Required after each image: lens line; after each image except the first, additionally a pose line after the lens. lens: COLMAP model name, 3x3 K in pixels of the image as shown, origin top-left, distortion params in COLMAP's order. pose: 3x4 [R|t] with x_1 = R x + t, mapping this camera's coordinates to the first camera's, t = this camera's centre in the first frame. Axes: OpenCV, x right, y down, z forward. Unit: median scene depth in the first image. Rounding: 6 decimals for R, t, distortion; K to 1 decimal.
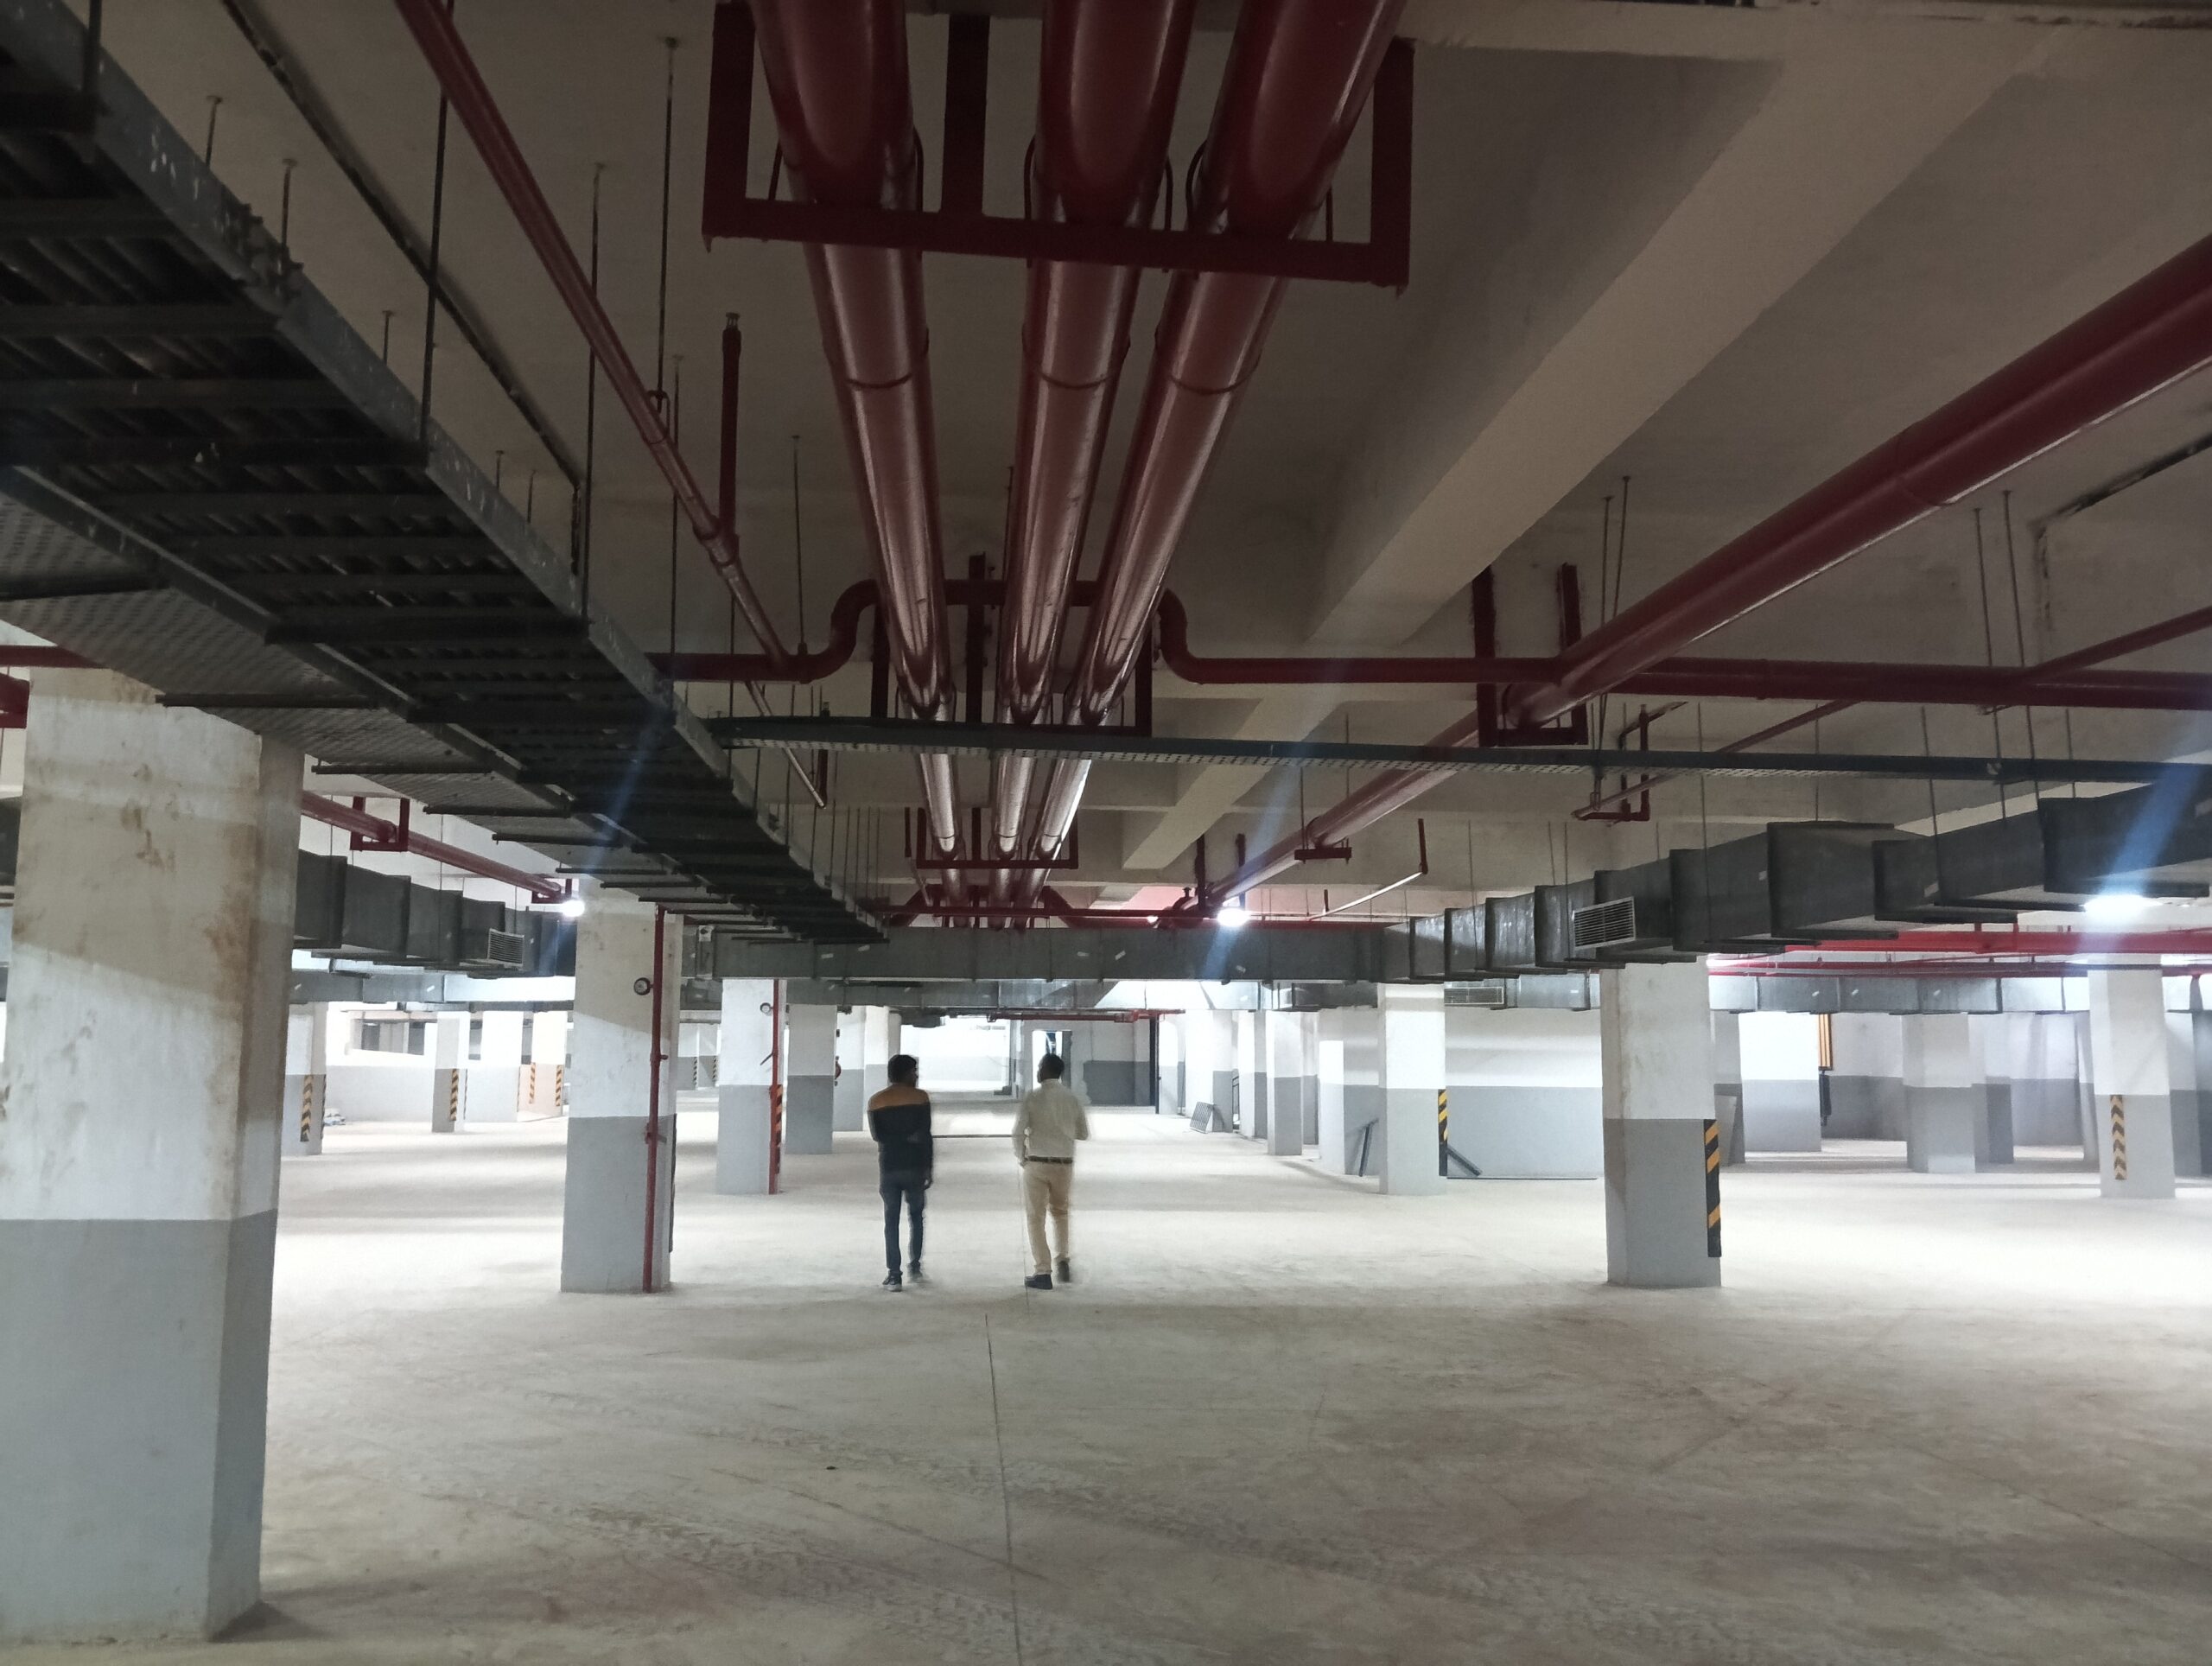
lens RADIAL K [[1786.0, 0, 1110.5], [0, 1786.0, 831.1], [0, 0, 1]] dist [0.055588, -0.129200]
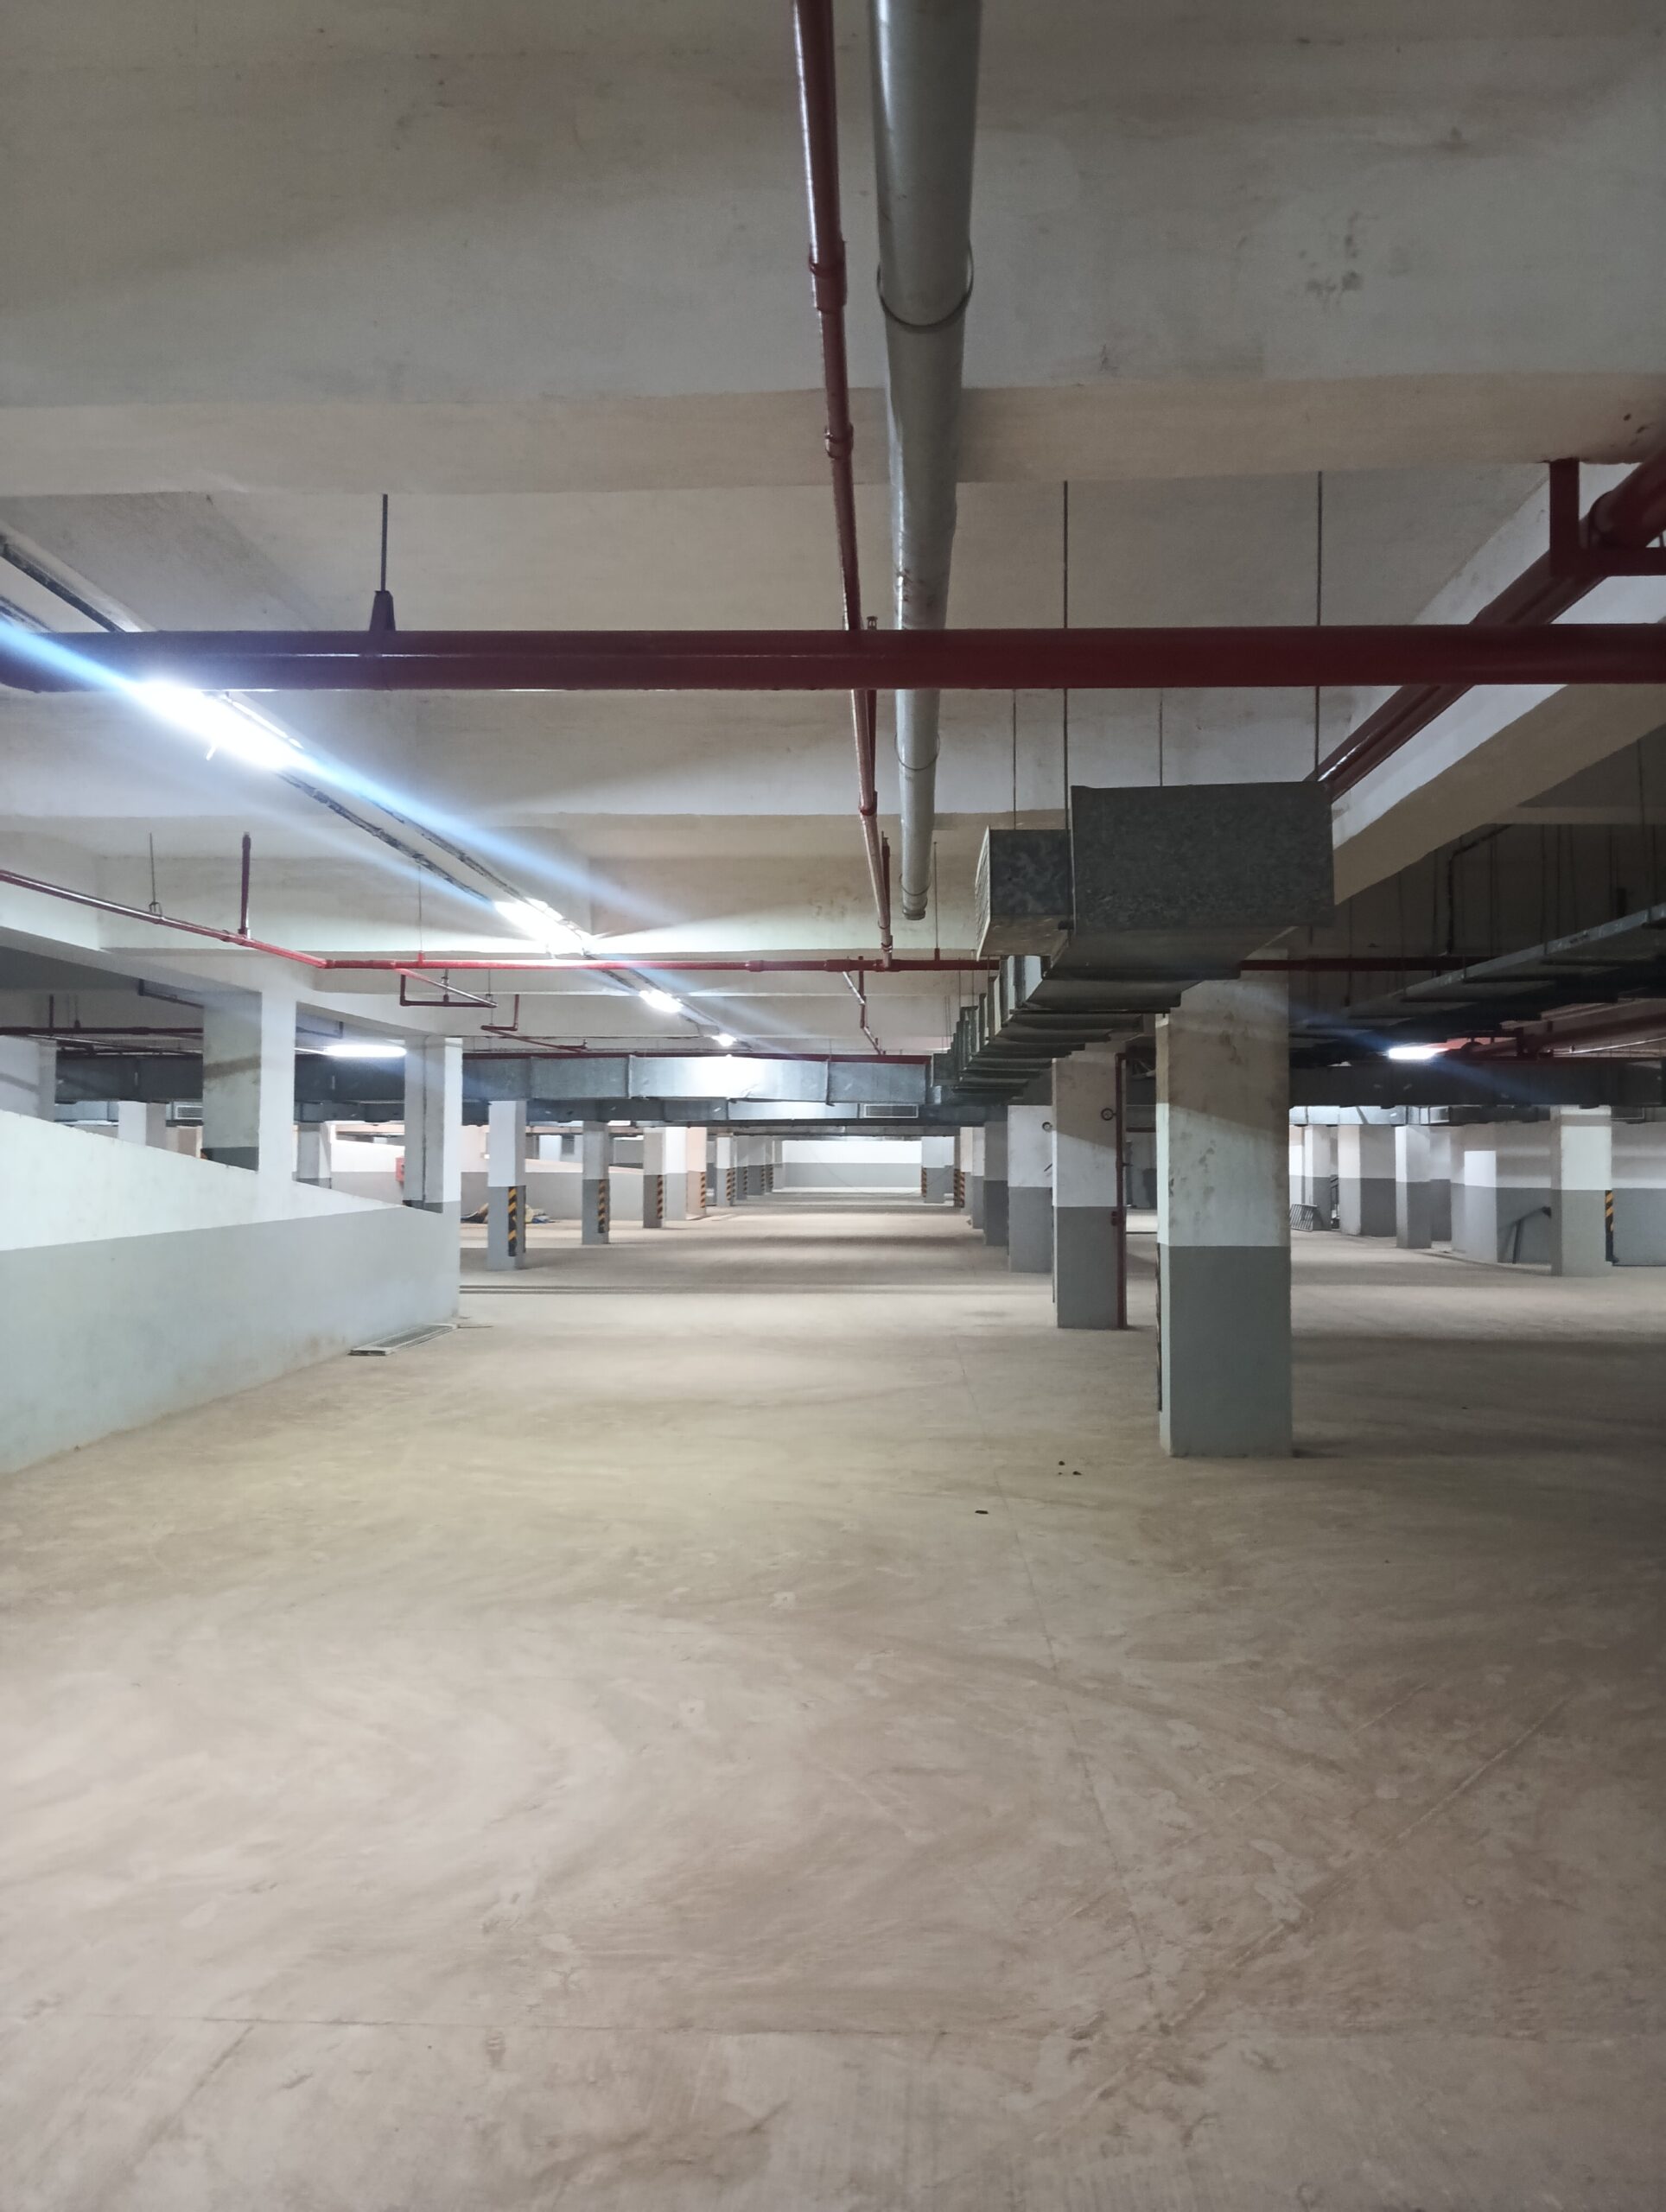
lens RADIAL K [[1786.0, 0, 828.2], [0, 1786.0, 1107.0], [0, 0, 1]] dist [0.055588, -0.129200]
pose [[0.993824, -0.005764, -0.110816, -0.206515], [0.015977, 0.995677, 0.091502, -0.032365], [0.109809, -0.092707, 0.989620, -0.260350]]
